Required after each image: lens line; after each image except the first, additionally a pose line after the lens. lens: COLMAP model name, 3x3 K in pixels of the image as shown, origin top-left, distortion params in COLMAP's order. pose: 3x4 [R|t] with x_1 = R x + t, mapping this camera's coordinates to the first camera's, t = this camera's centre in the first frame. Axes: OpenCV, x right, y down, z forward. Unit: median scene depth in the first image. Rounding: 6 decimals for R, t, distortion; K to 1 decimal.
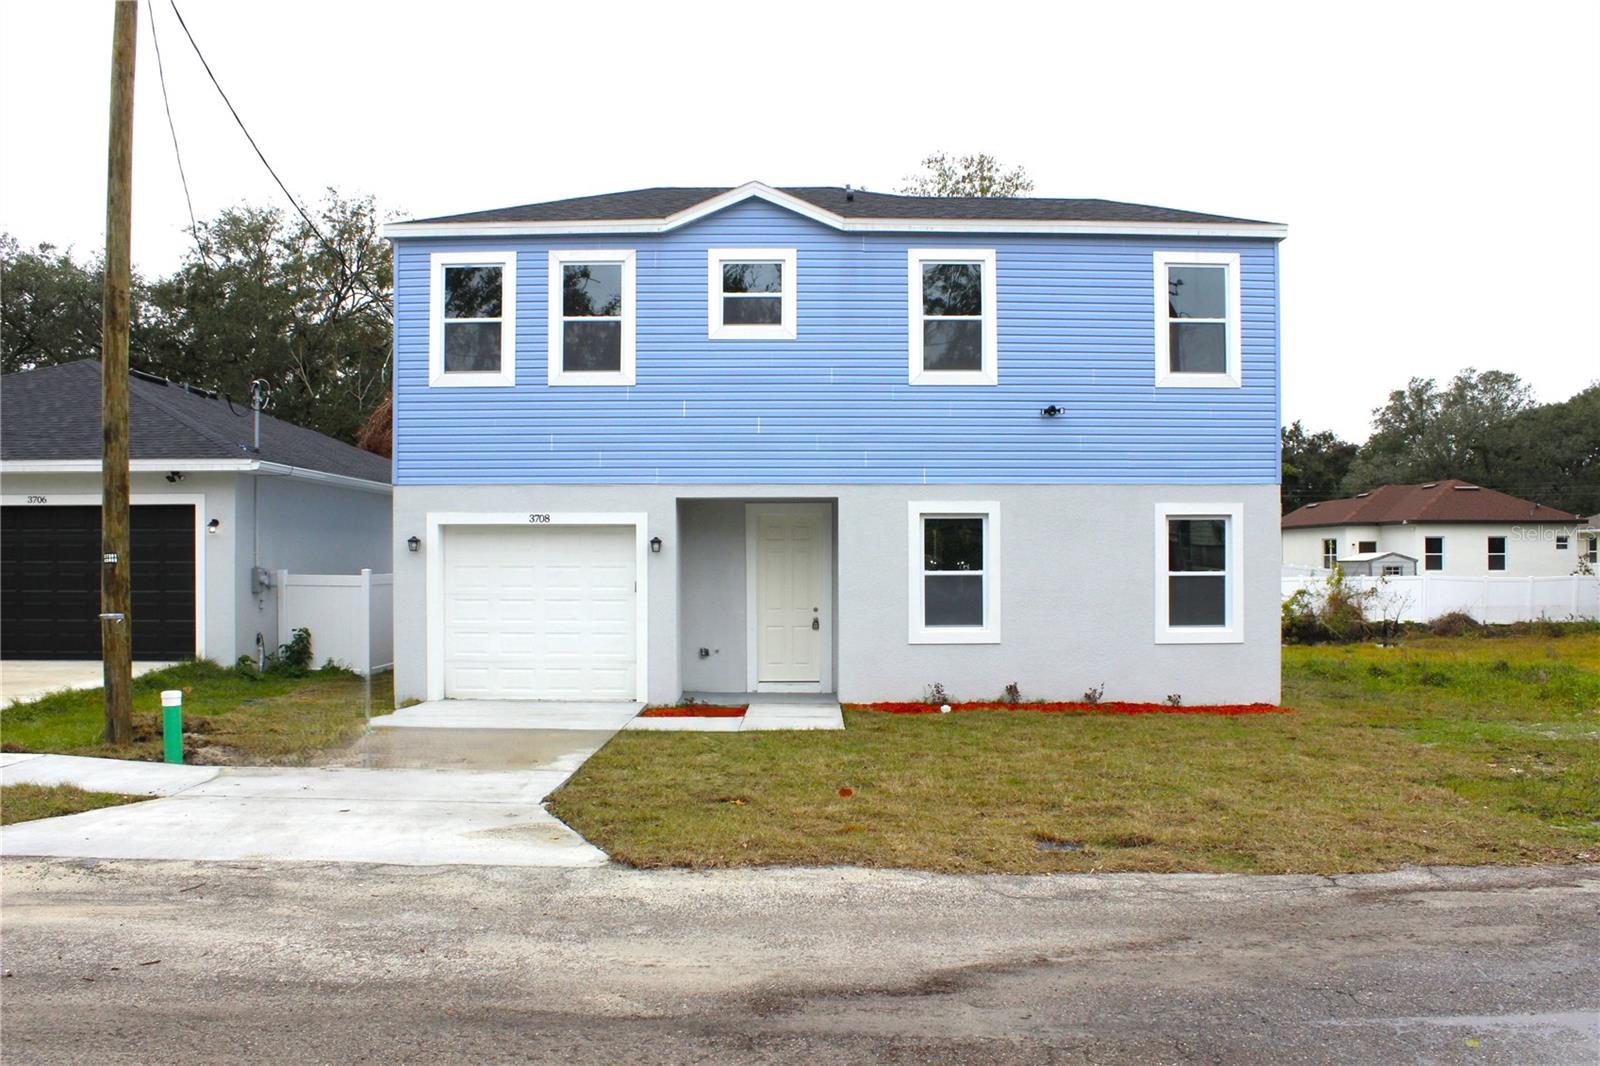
lens RADIAL K [[1394.4, 0, 832.8], [0, 1394.4, 530.5], [0, 0, 1]] dist [-0.104311, 0.013253]
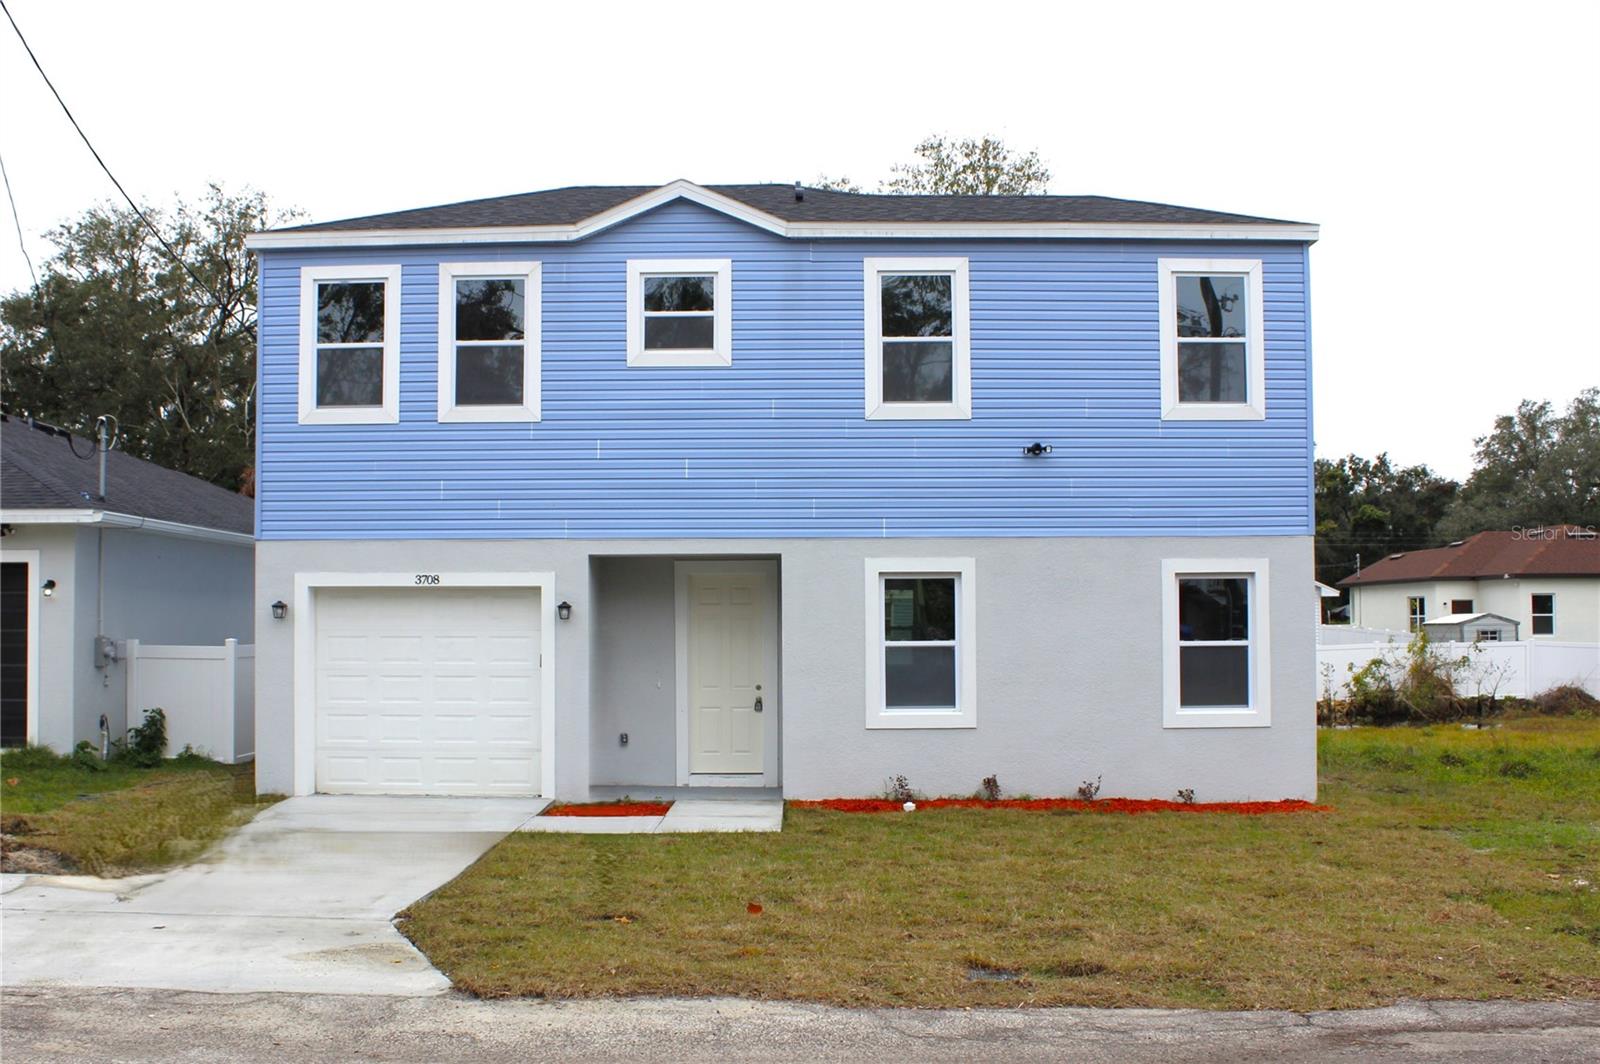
lens RADIAL K [[1678.8, 0, 795.9], [0, 1678.8, 535.3], [0, 0, 1]] dist [-0.100775, 0.000000]
pose [[0.999697, -0.003298, -0.024382, 0.037422], [0.002548, 0.999524, -0.030739, -0.003775], [0.024471, 0.030667, 0.999230, -0.009988]]
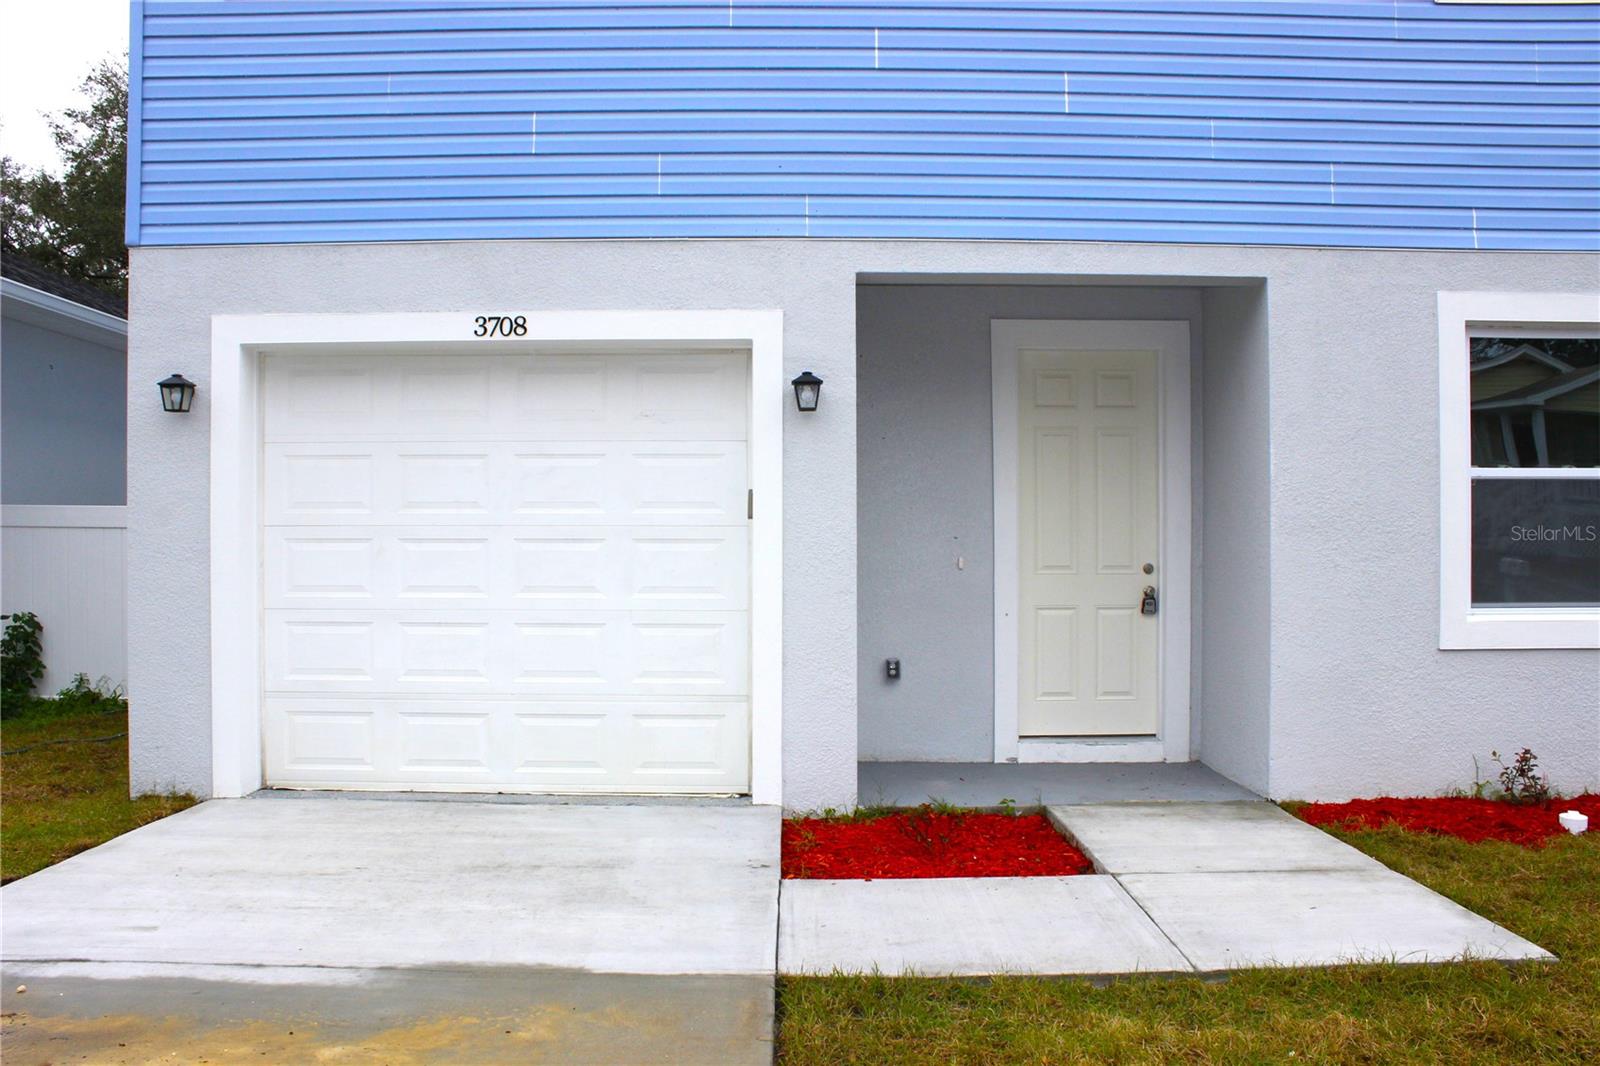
lens RADIAL K [[1309.5, 0, 804.0], [0, 1309.5, 546.9], [0, 0, 1]] dist [-0.099596, 0.015733]
pose [[0.999999, 0.001170, 0.000164, -0.126574], [-0.001172, 0.999890, 0.014782, 0.046942], [-0.000147, -0.014782, 0.999891, 0.637085]]
